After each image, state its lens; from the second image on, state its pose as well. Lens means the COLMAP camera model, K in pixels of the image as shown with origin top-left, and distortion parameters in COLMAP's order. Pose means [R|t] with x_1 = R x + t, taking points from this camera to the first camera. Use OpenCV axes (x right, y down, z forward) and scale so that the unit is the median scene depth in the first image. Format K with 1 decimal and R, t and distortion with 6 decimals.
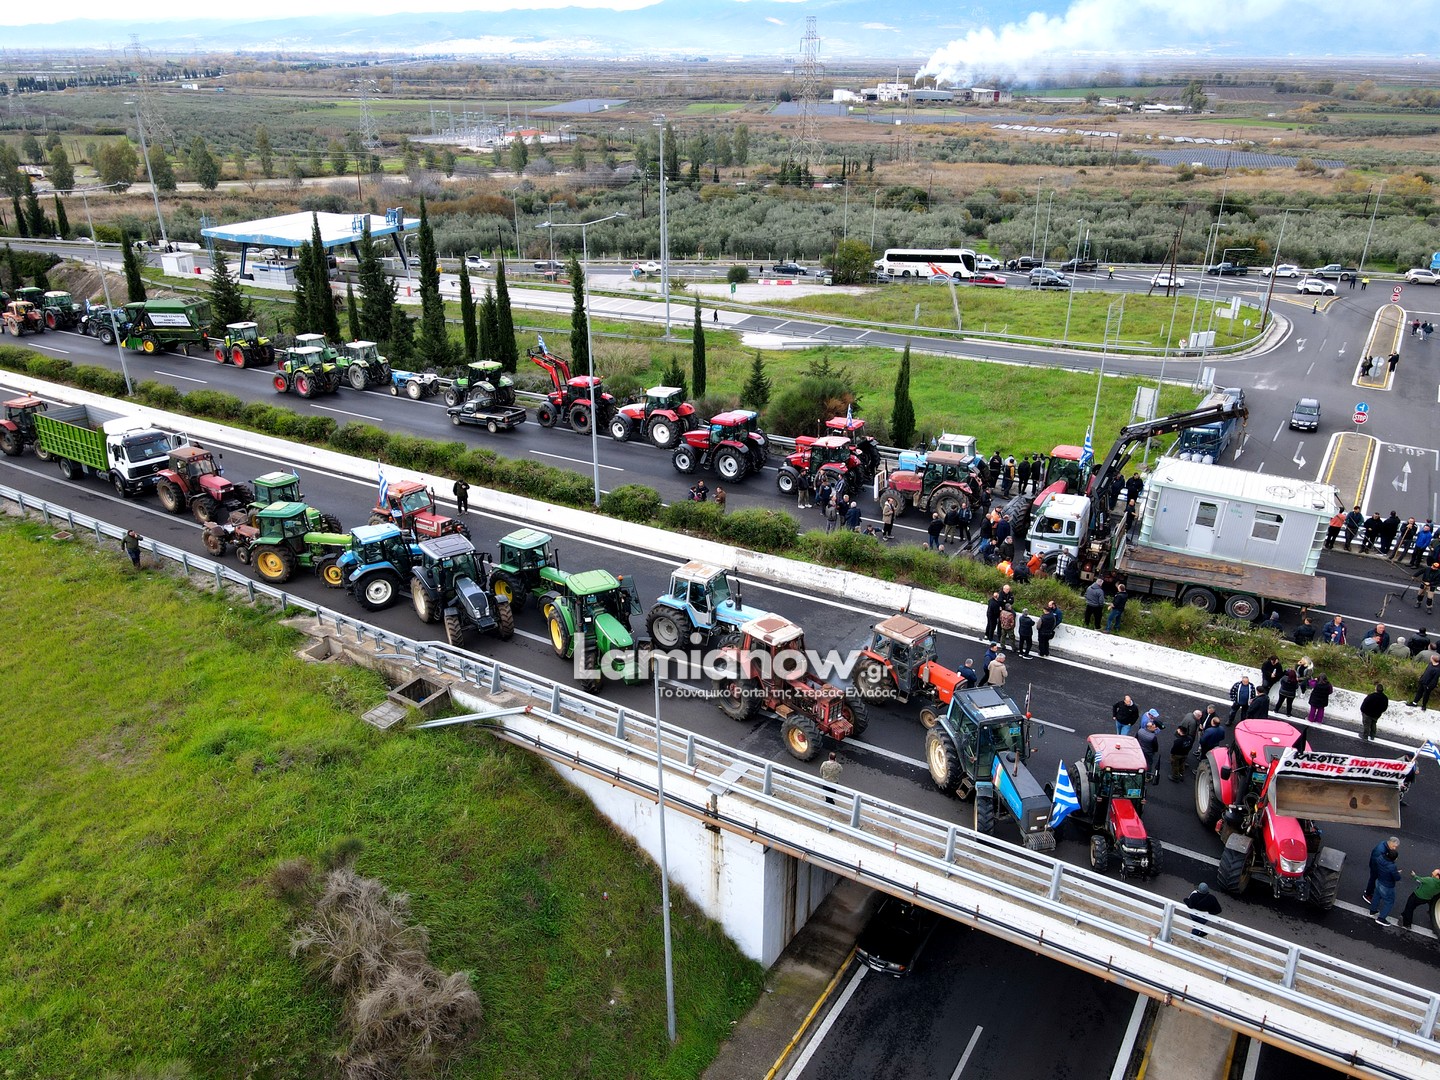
lens RADIAL K [[1054.1, 0, 719.6], [0, 1054.1, 544.3], [0, 0, 1]] dist [0.008035, 0.013359]
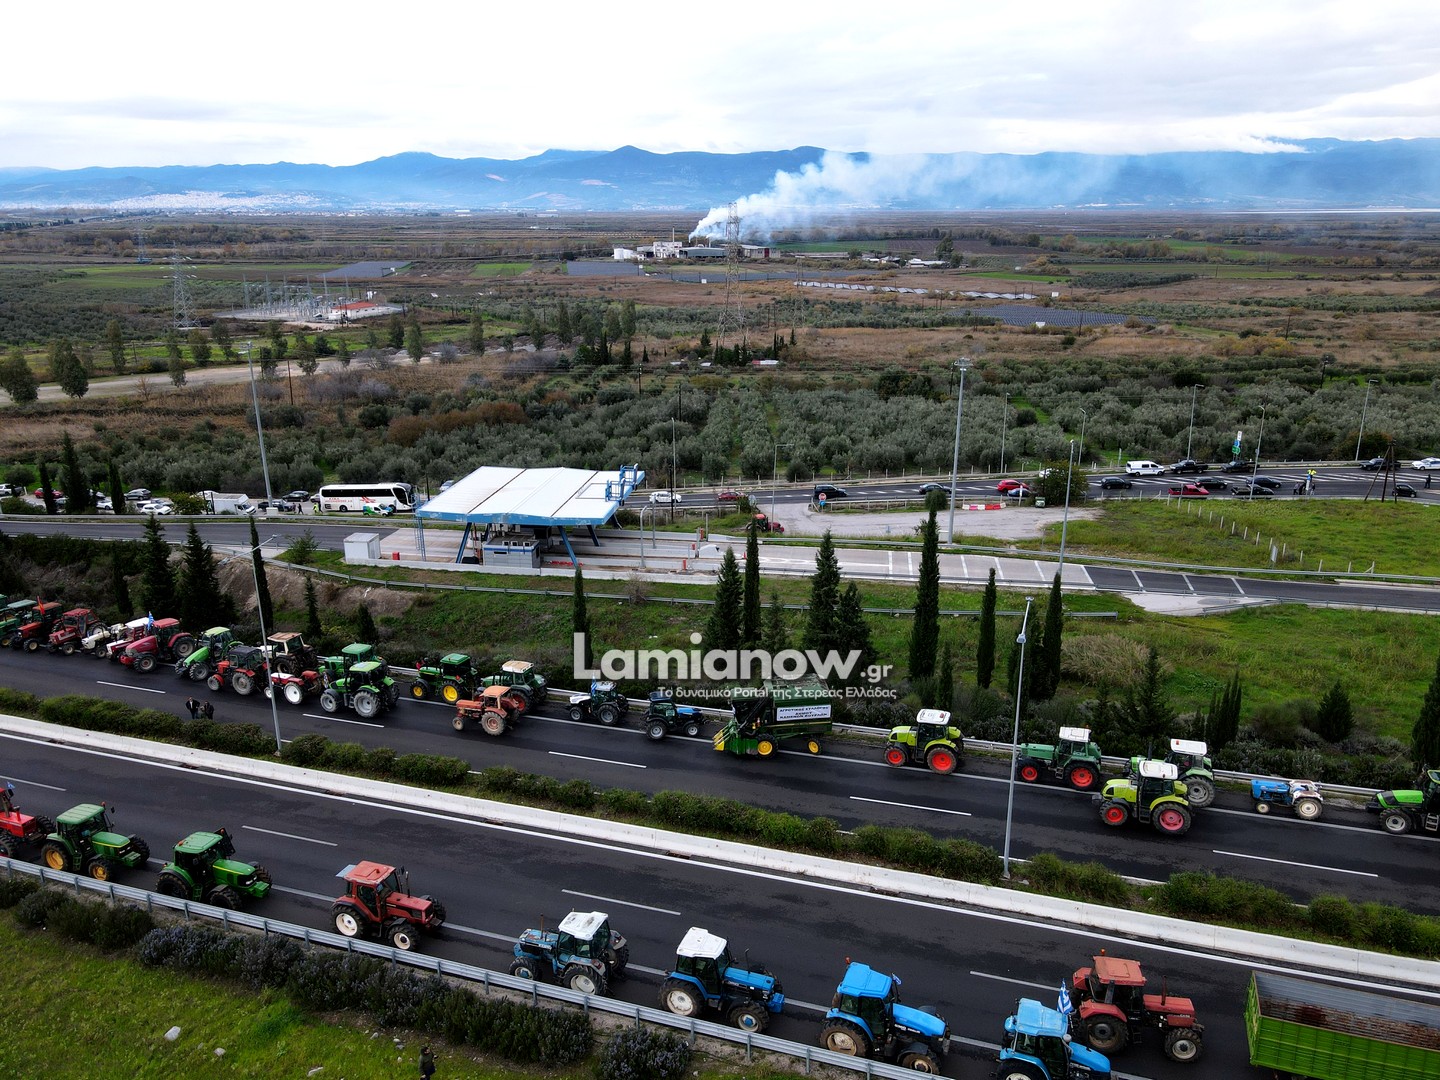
lens RADIAL K [[1054.1, 0, 719.6], [0, 1054.1, 544.3], [0, 0, 1]] dist [0.008035, 0.013359]
pose [[0.969509, -0.080052, 0.231612, -0.651603], [0.108281, 0.987809, -0.111839, -0.222432], [-0.219836, 0.133509, 0.966358, 0.236381]]
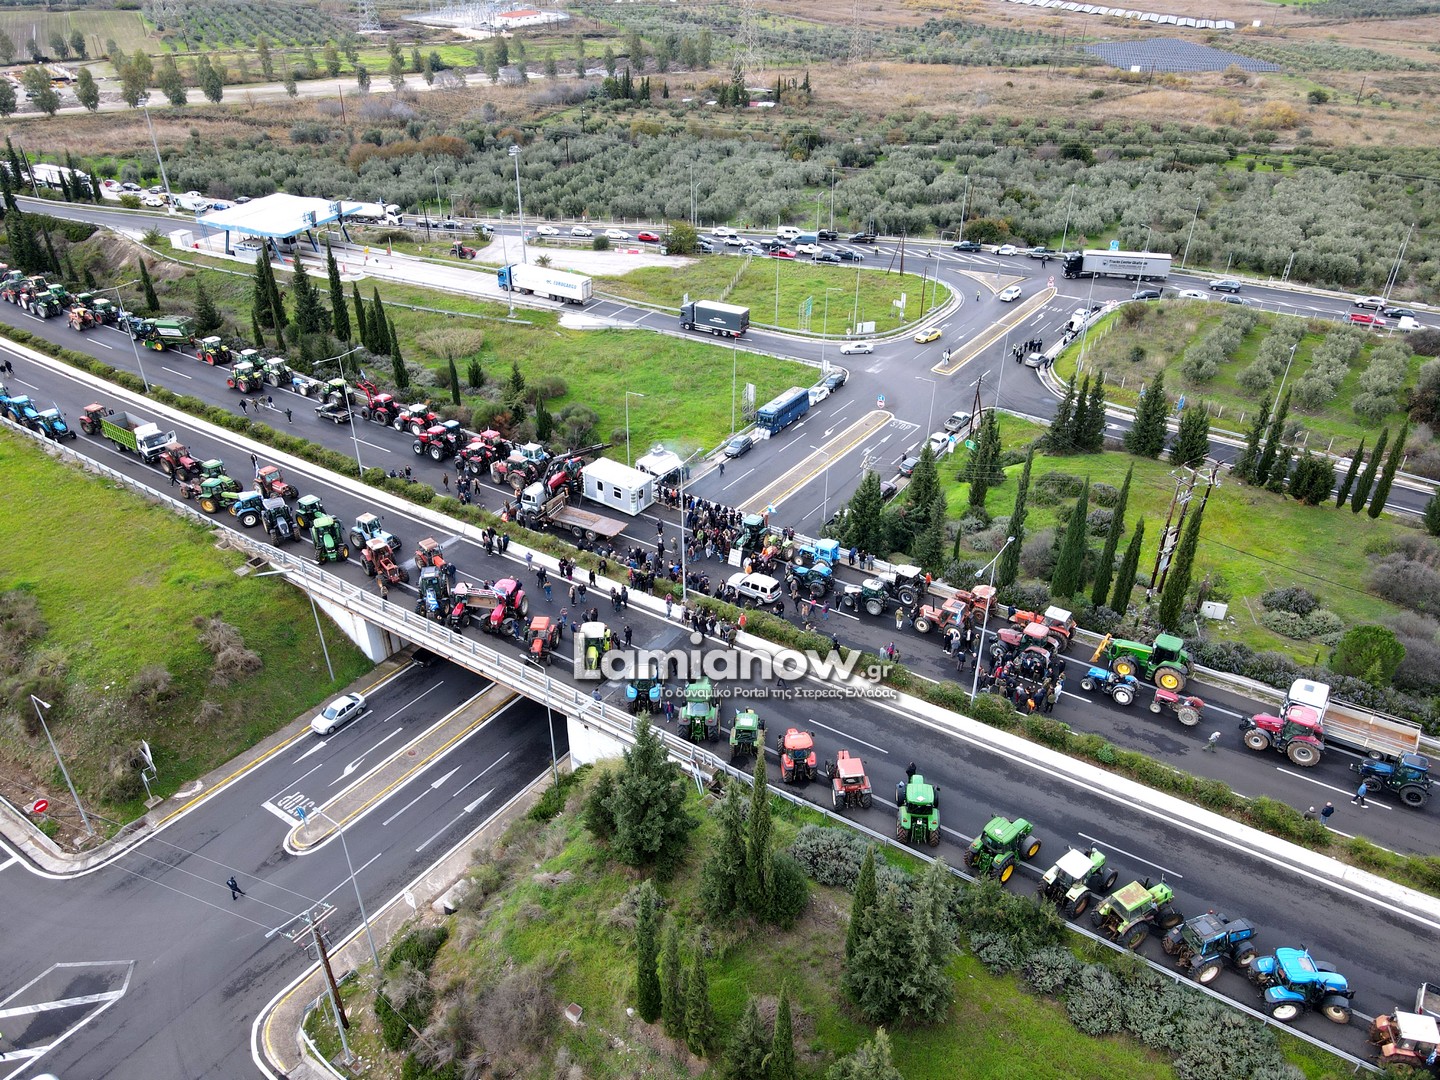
lens RADIAL K [[1054.1, 0, 719.6], [0, 1054.1, 544.3], [0, 0, 1]] dist [0.008035, 0.013359]
pose [[0.999294, 0.021927, -0.030502, 0.359806], [-0.017577, 0.990524, 0.136208, -0.108009], [0.033200, -0.135576, 0.990211, -0.595187]]
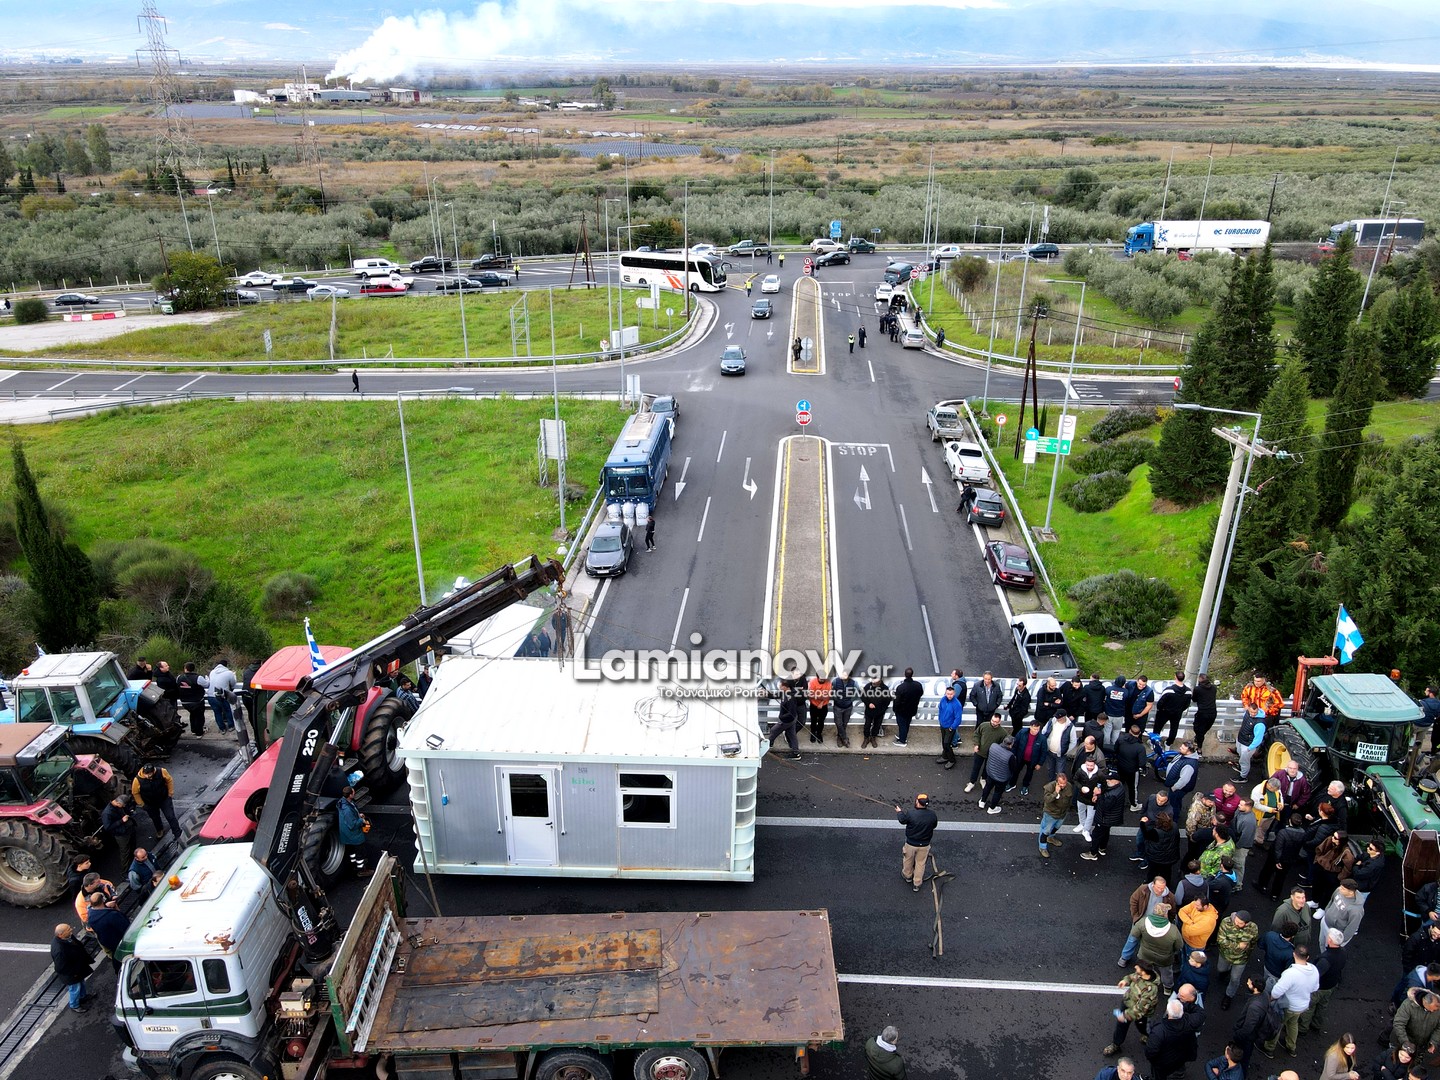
lens RADIAL K [[1054.1, 0, 719.6], [0, 1054.1, 544.3], [0, 0, 1]] dist [0.008035, 0.013359]
pose [[0.883325, -0.195741, 0.425937, 0.155981], [0.197108, 0.979509, 0.041365, -0.061736], [-0.425306, 0.047417, 0.903807, 0.254693]]
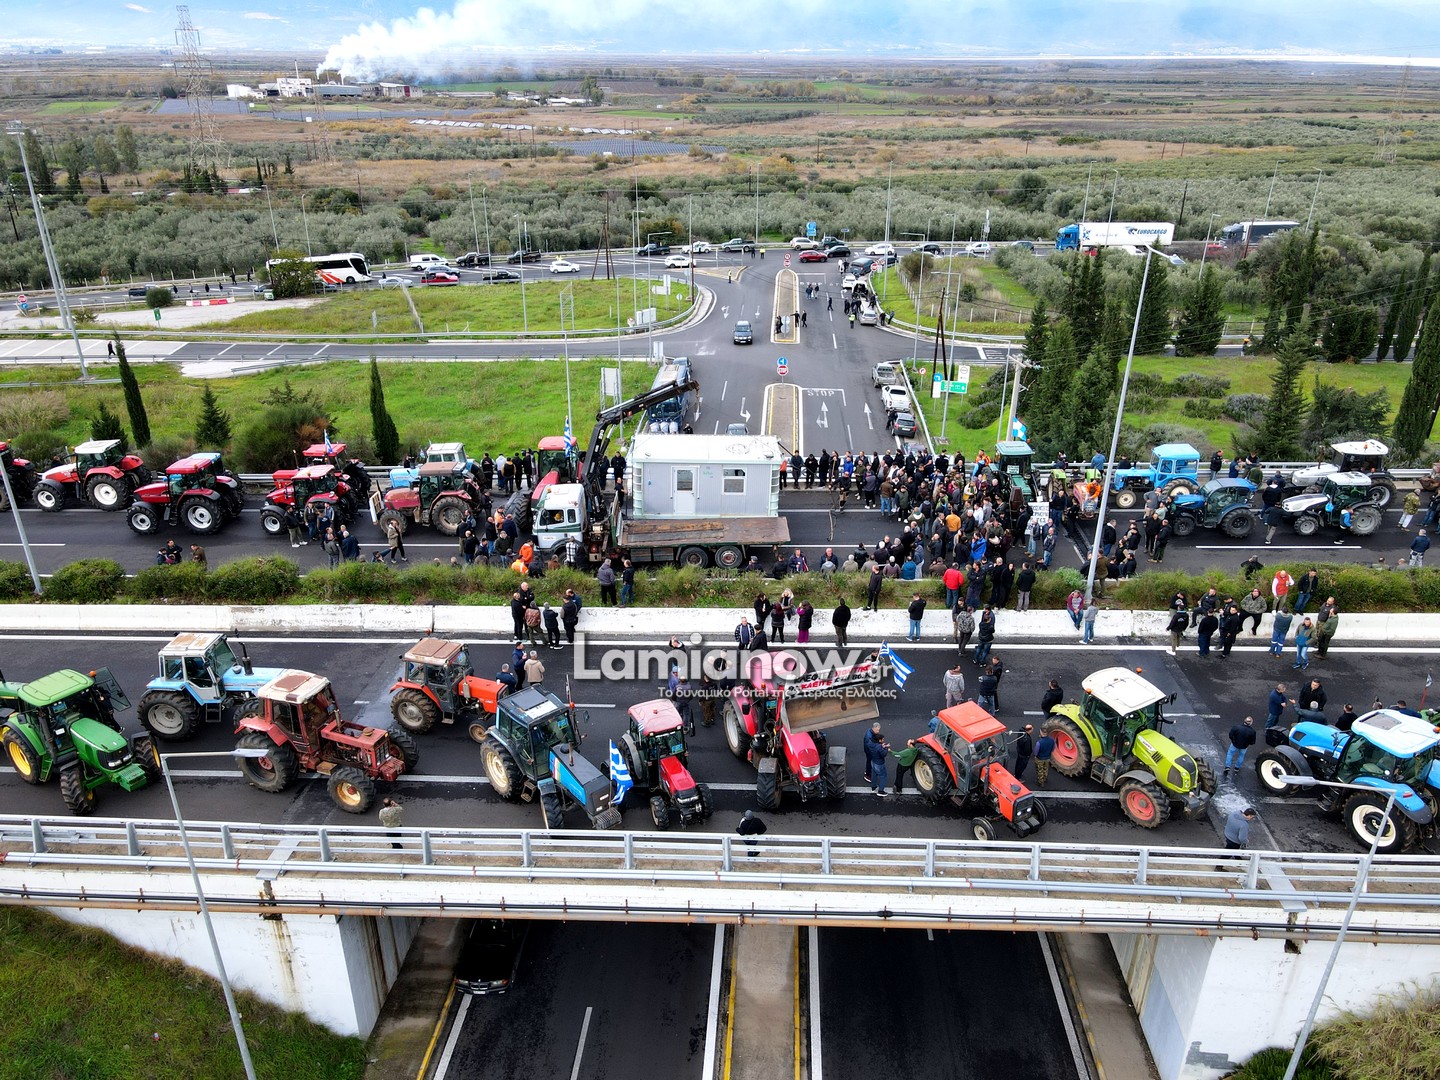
lens RADIAL K [[1054.1, 0, 719.6], [0, 1054.1, 544.3], [0, 0, 1]] dist [0.008035, 0.013359]
pose [[0.876483, -0.202423, 0.436809, -0.000734], [0.200392, 0.978372, 0.051291, -0.005137], [-0.437744, 0.042577, 0.898091, -0.001936]]
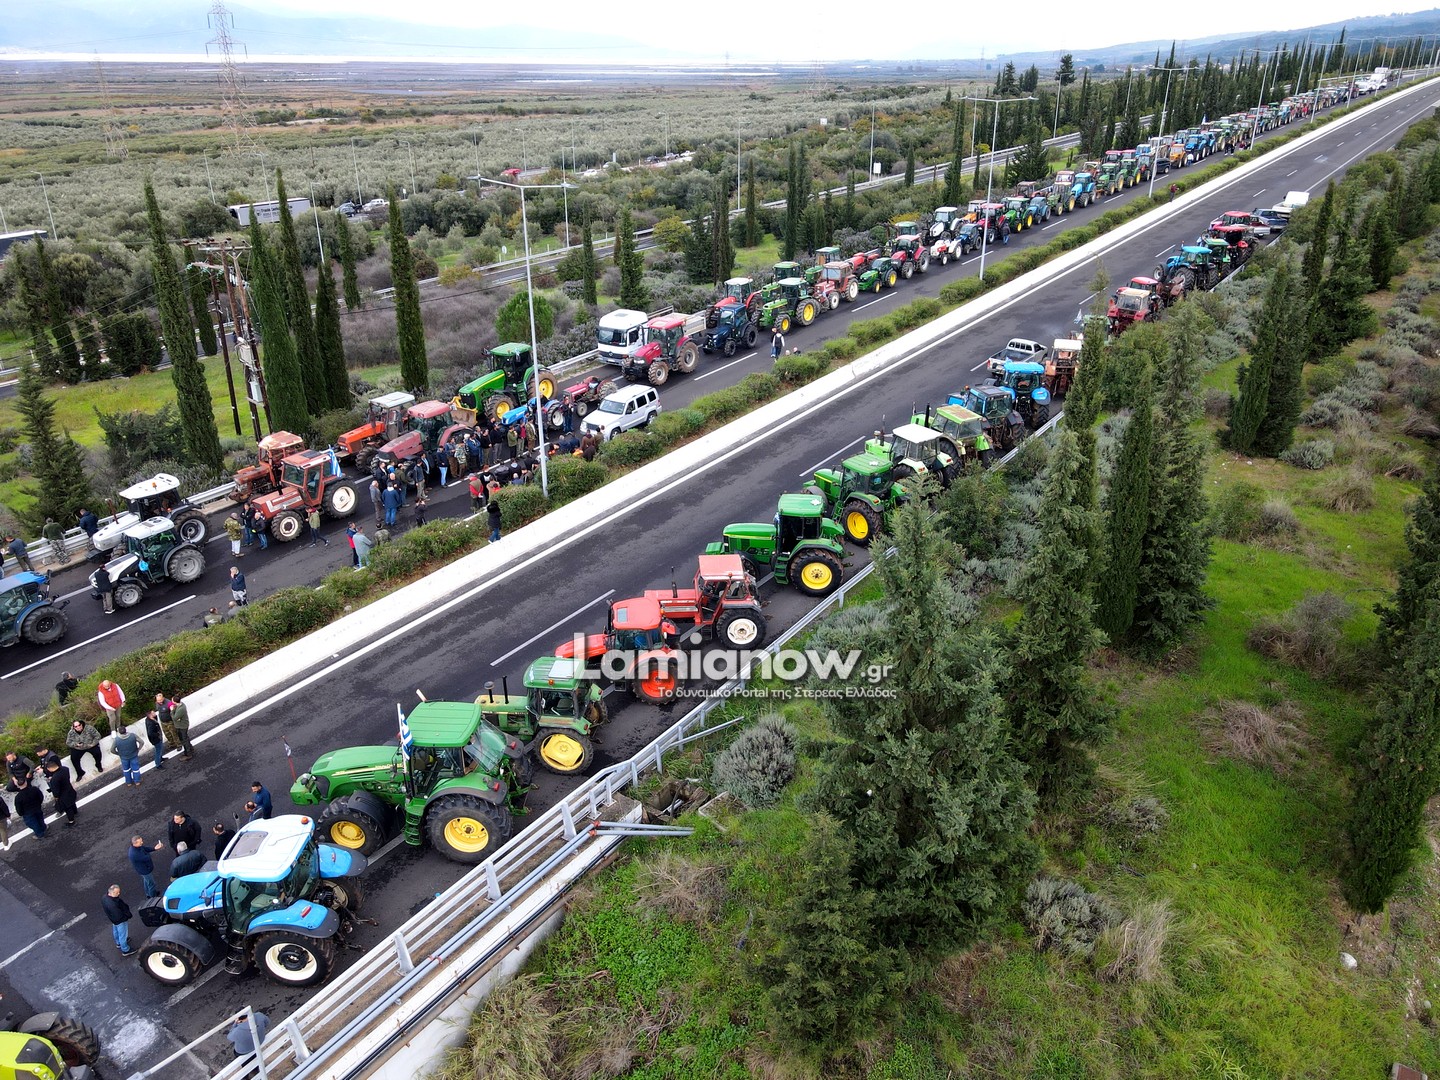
lens RADIAL K [[1052.8, 0, 722.8], [0, 1052.8, 542.1], [0, 0, 1]] dist [0.030672, -0.023861]
pose [[0.051137, -0.420228, 0.905977, 0.094630], [0.416143, 0.833623, 0.363178, -0.005656], [-0.907860, 0.358443, 0.217504, 0.007560]]
